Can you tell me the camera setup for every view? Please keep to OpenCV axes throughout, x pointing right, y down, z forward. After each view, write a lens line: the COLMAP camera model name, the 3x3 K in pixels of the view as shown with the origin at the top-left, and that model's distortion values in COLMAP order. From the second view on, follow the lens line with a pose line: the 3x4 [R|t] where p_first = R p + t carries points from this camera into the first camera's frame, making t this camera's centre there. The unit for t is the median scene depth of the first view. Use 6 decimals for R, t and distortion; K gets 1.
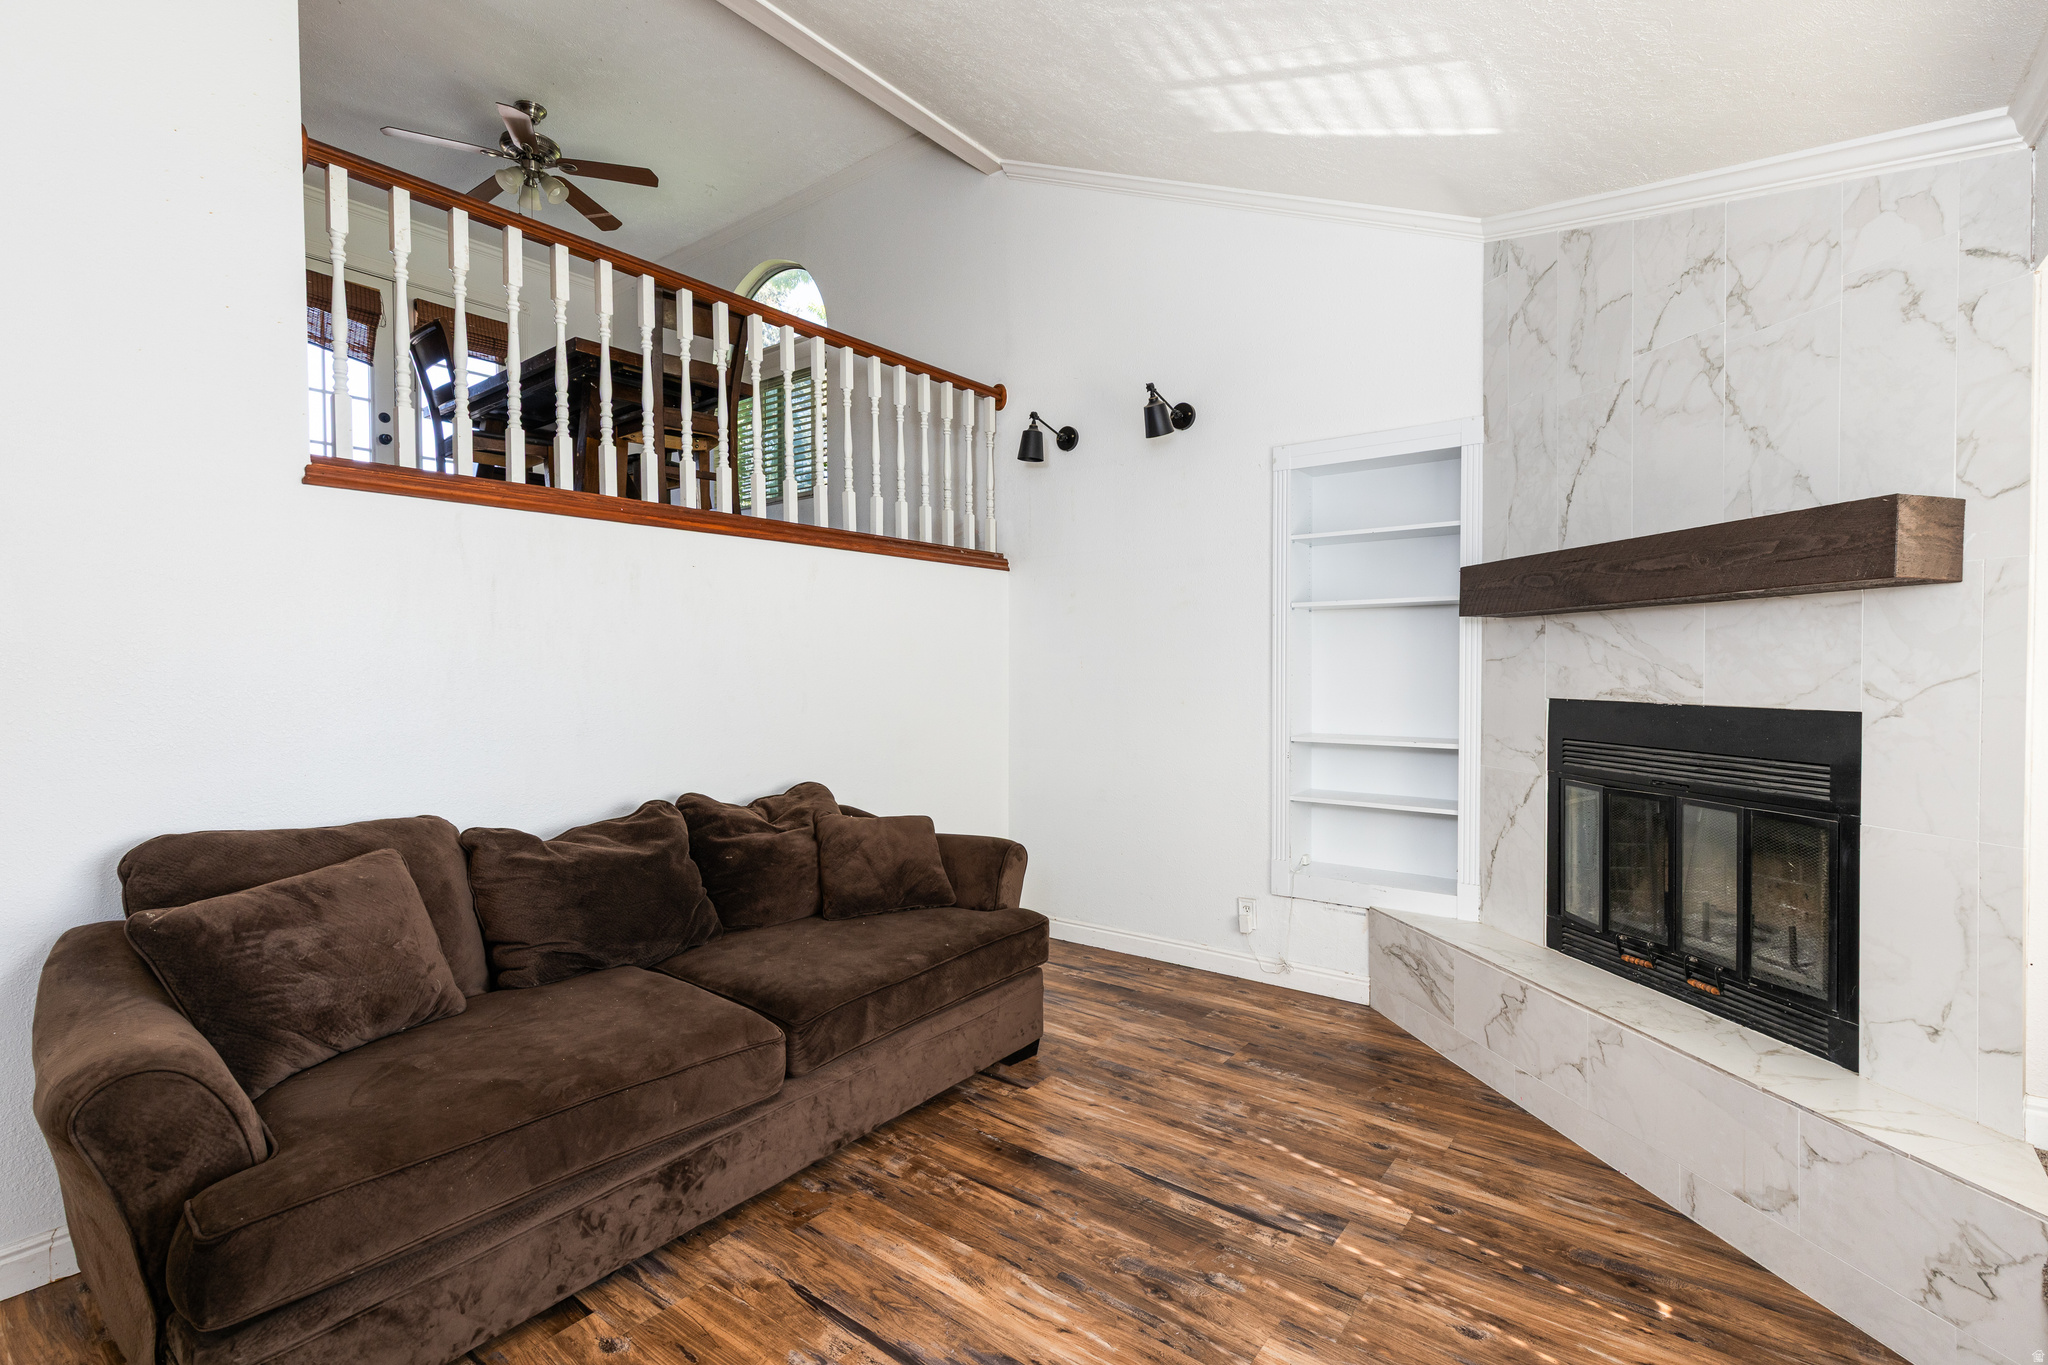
lens RADIAL K [[933.6, 0, 1024.2], [0, 933.6, 682.8], [0, 0, 1]] dist [0.003908, -0.002116]
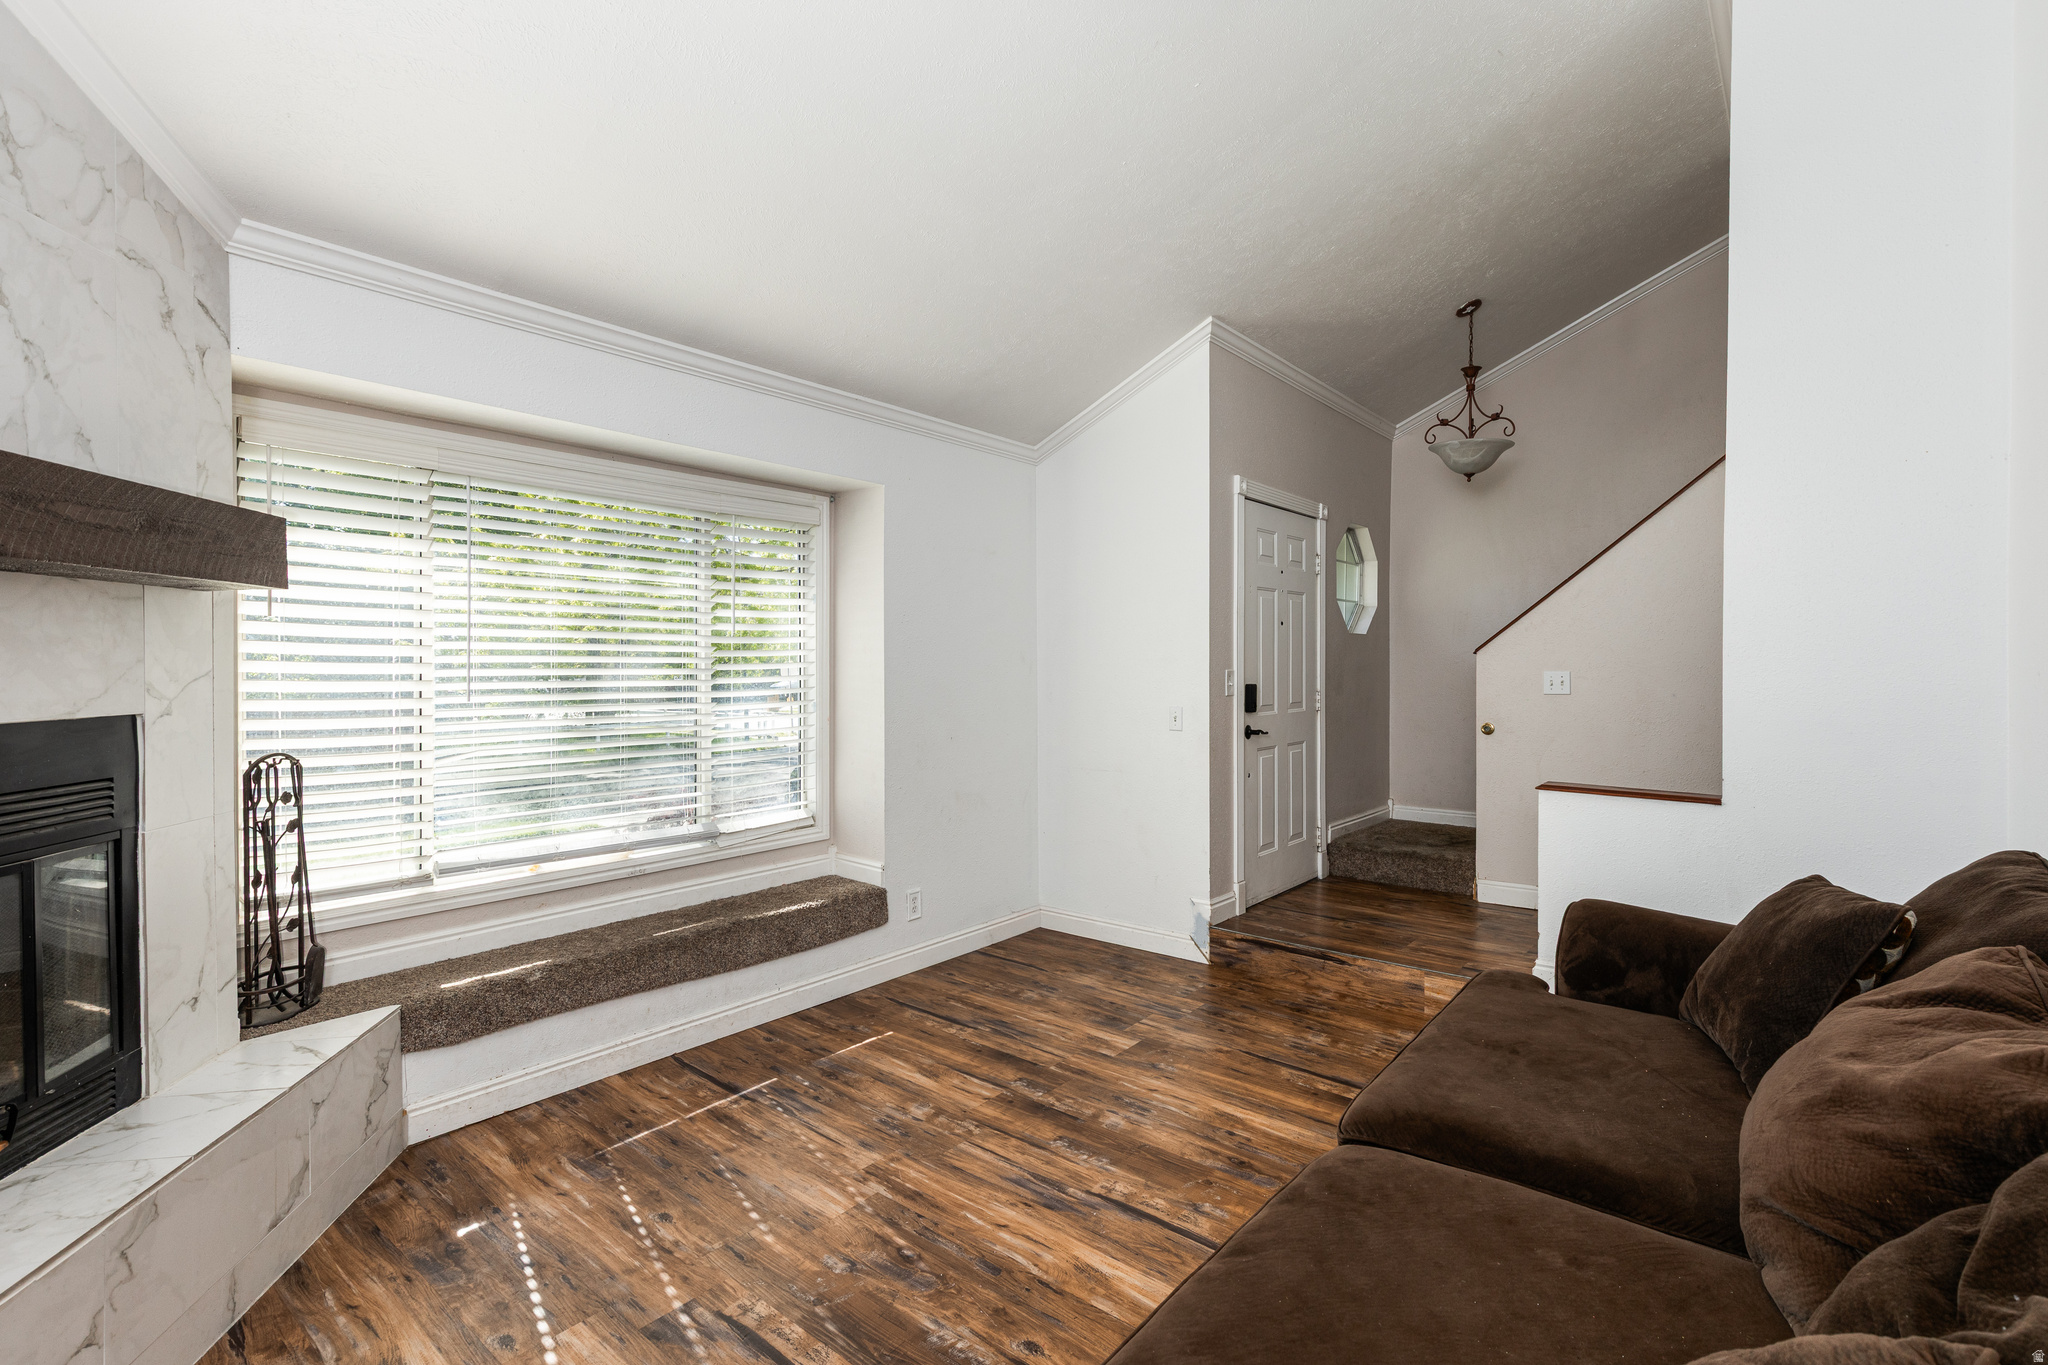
lens RADIAL K [[933.6, 0, 1019.4], [0, 933.6, 674.6], [0, 0, 1]] dist [0.003908, -0.002116]
pose [[-0.999316, 0.010147, 0.035568, -0.025258], [0.011249, 0.999458, 0.030924, -0.027982], [-0.035235, 0.031303, -0.998889, 1.947617]]
